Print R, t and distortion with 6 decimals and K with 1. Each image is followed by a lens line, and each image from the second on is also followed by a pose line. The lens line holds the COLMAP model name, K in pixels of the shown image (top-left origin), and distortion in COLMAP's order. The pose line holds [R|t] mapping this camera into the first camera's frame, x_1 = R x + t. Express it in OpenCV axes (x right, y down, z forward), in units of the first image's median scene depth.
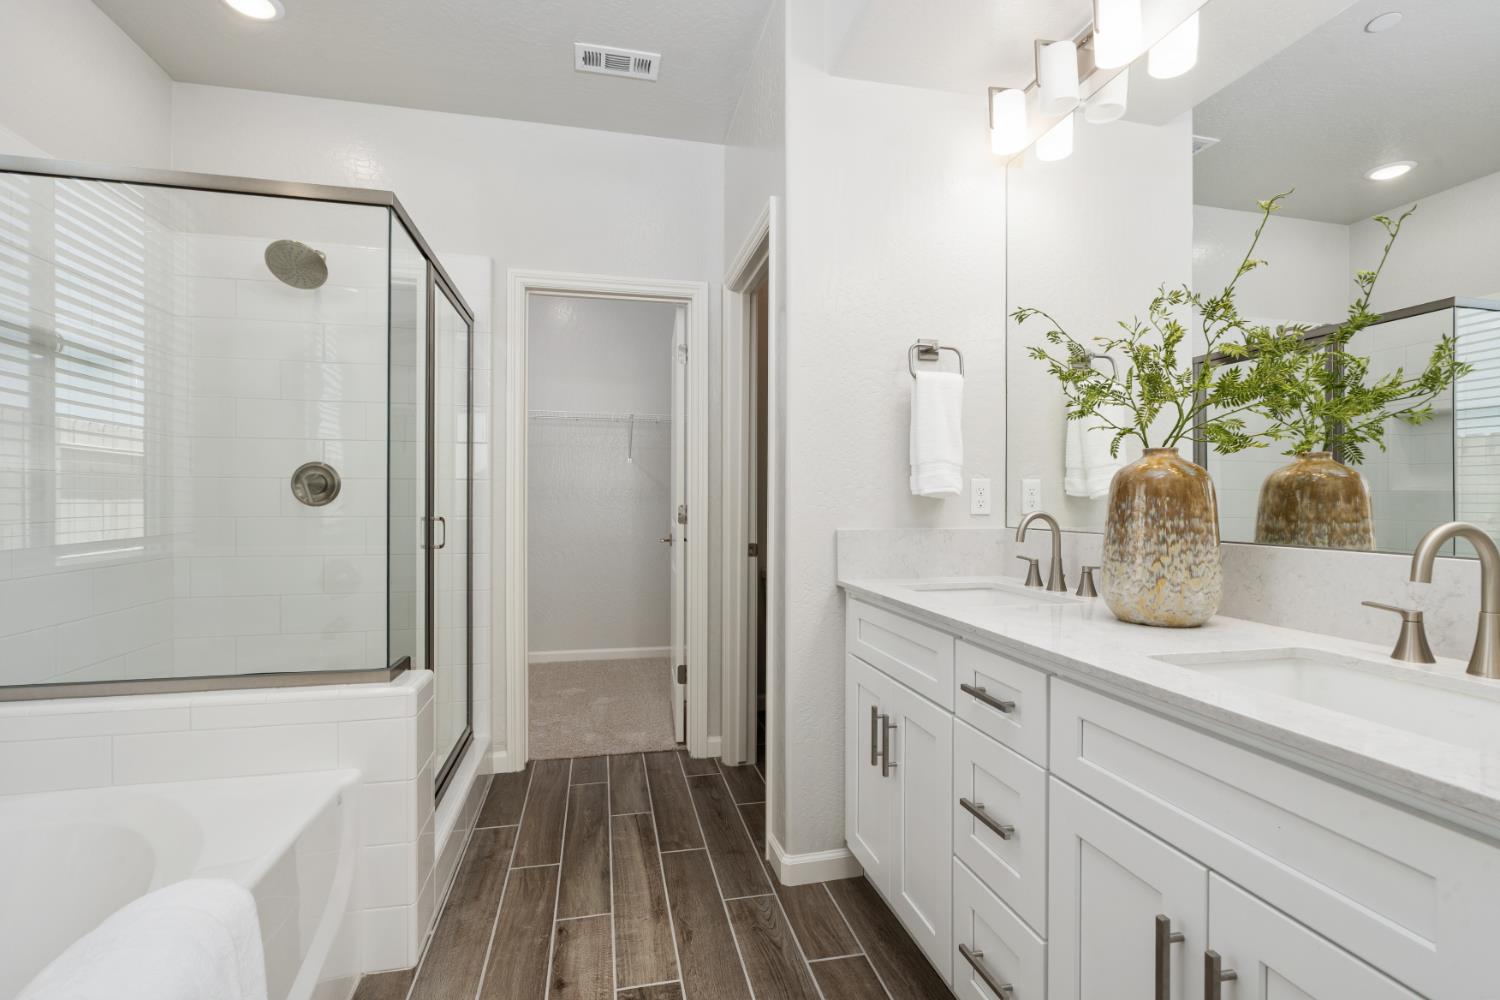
lens RADIAL K [[692.8, 0, 751.9], [0, 692.8, 500.9], [0, 0, 1]] dist [-0.005807, 0.001480]
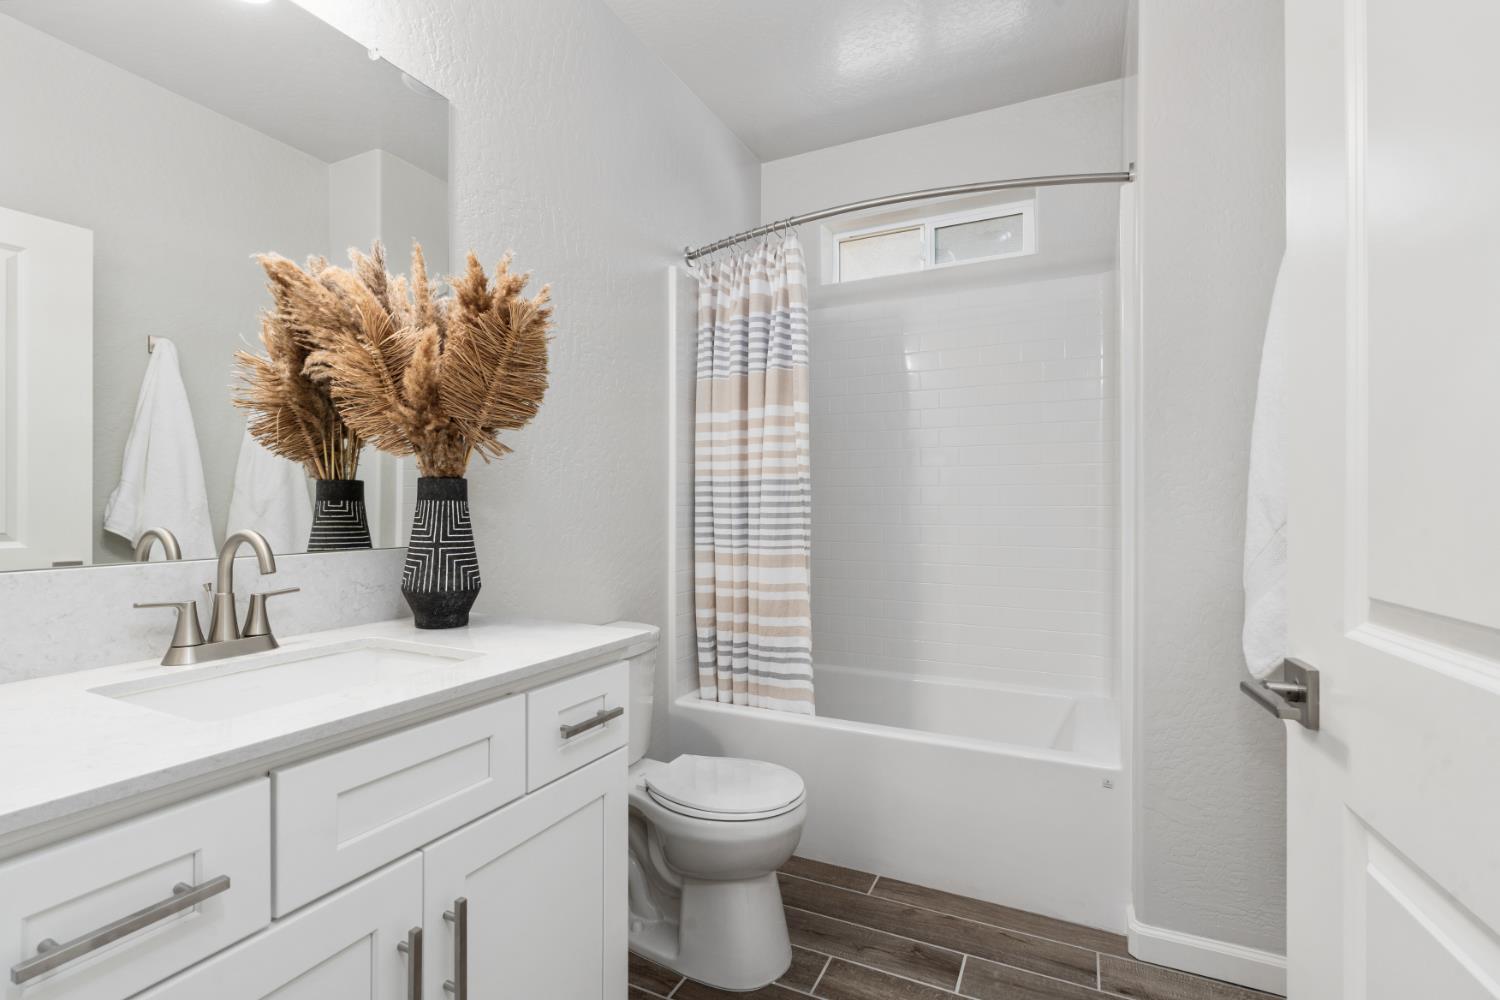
lens RADIAL K [[692.8, 0, 754.0], [0, 692.8, 497.0], [0, 0, 1]] dist [-0.005807, 0.001480]
pose [[-0.786185, -0.018076, 0.617727, -0.328006], [-0.017424, 0.999823, 0.007081, -0.014287], [-0.617745, -0.005196, -0.786361, 1.338248]]
